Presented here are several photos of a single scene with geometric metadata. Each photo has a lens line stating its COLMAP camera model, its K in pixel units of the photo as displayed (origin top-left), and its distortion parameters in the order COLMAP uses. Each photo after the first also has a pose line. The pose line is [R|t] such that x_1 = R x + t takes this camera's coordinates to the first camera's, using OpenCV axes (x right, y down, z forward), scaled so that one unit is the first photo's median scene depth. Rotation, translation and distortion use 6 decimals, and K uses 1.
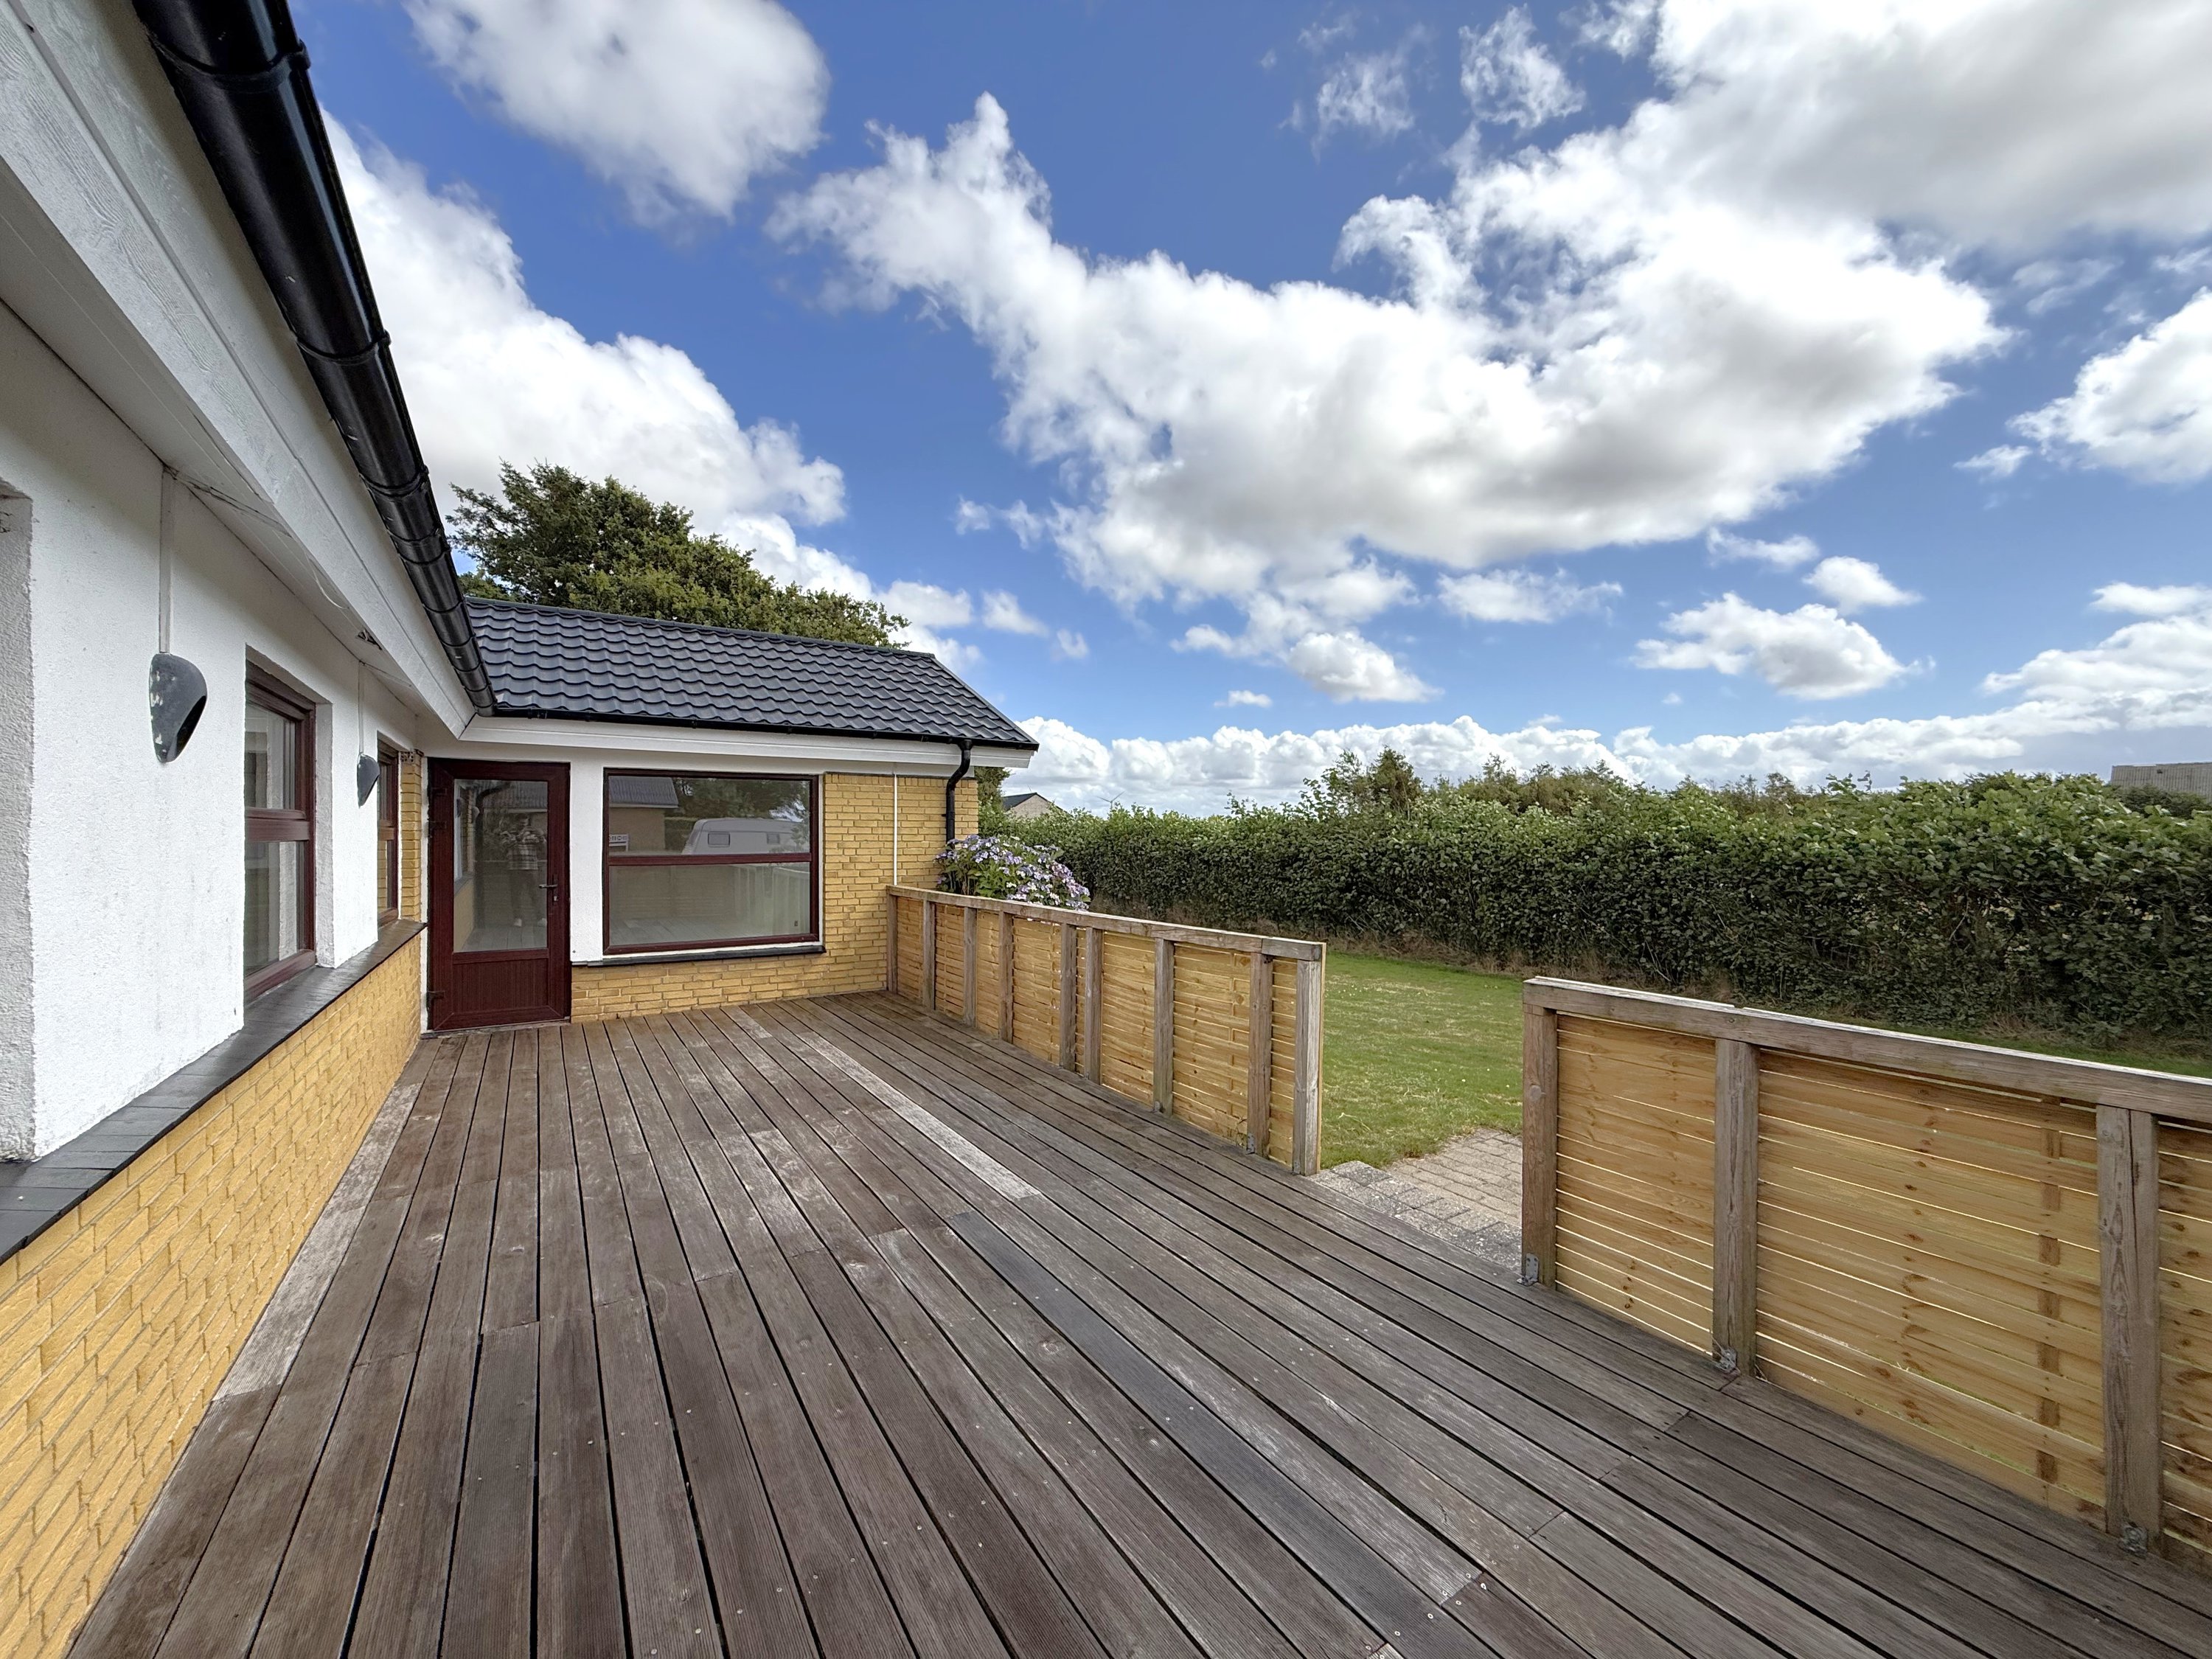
lens RADIAL K [[893.8, 0, 1107.8], [0, 893.8, 815.3], [0, 0, 1]] dist [0.000201, 0.000145]
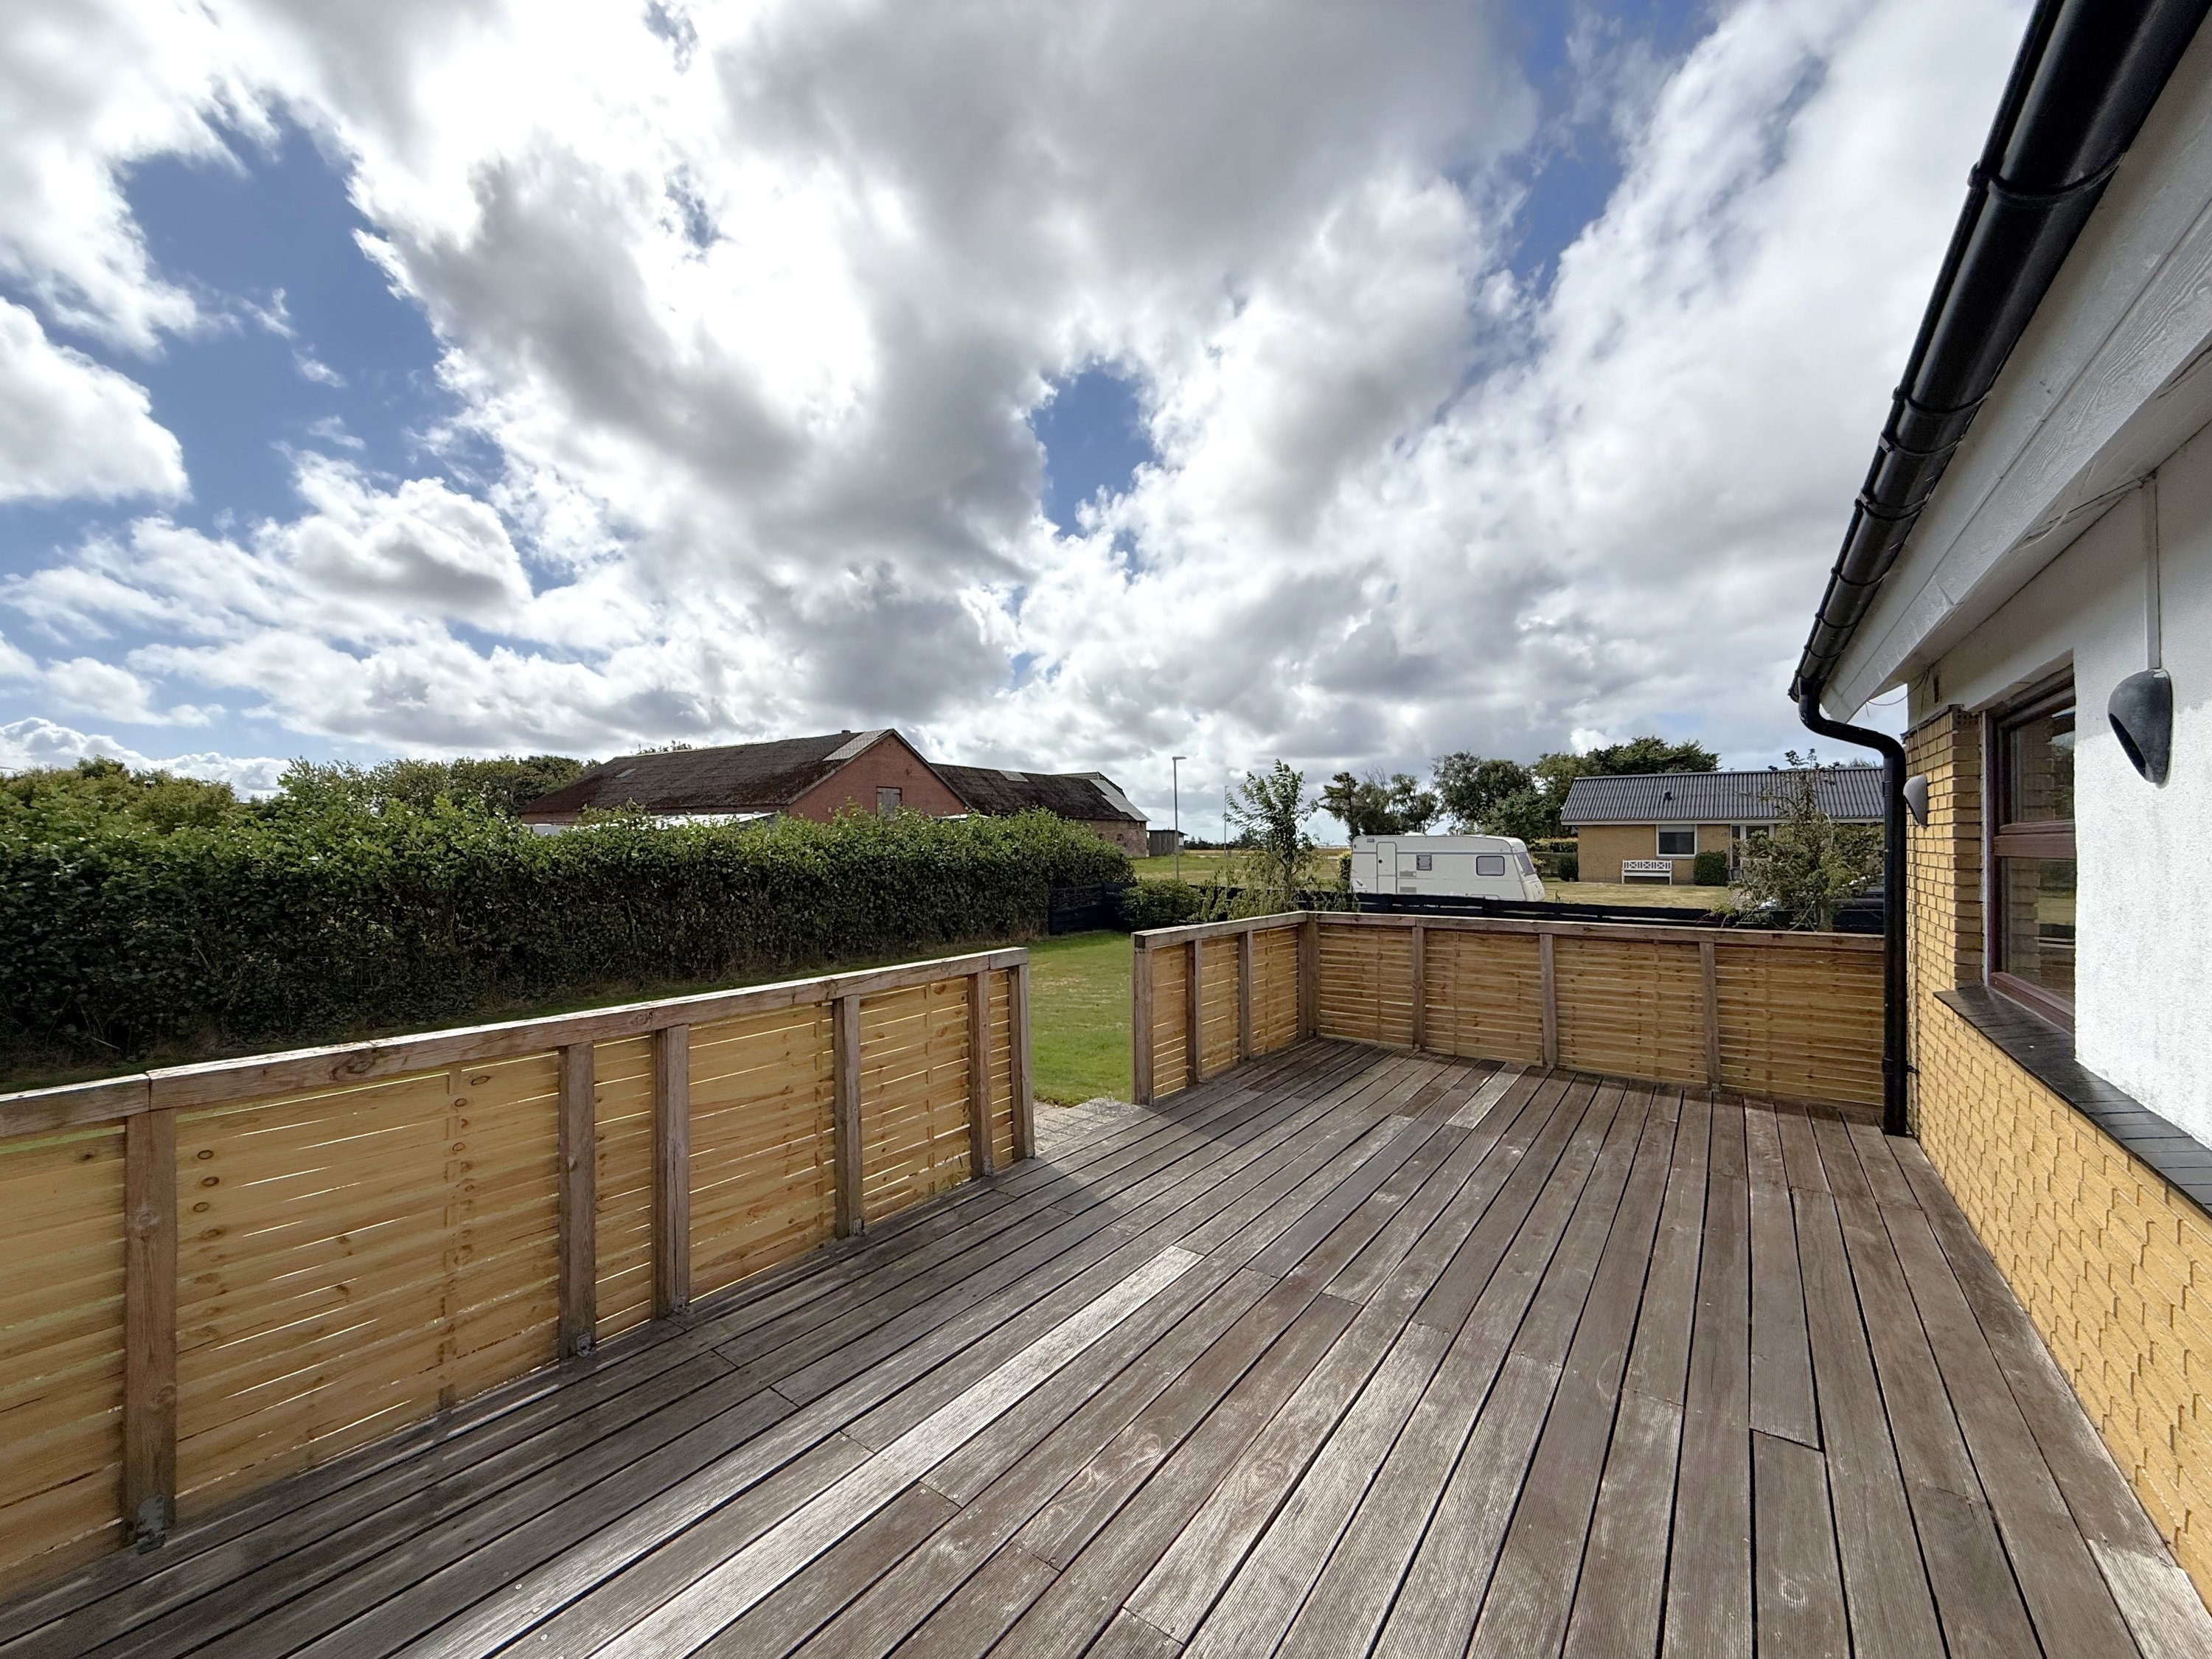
lens RADIAL K [[893.8, 0, 1126.2], [0, 893.8, 837.3], [0, 0, 1]] dist [0.000201, 0.000145]
pose [[-0.395349, 0.010450, 0.918472, -0.868150], [-0.022912, 0.999512, -0.021235, 0.034394], [-0.918245, -0.029440, -0.394917, 1.386891]]
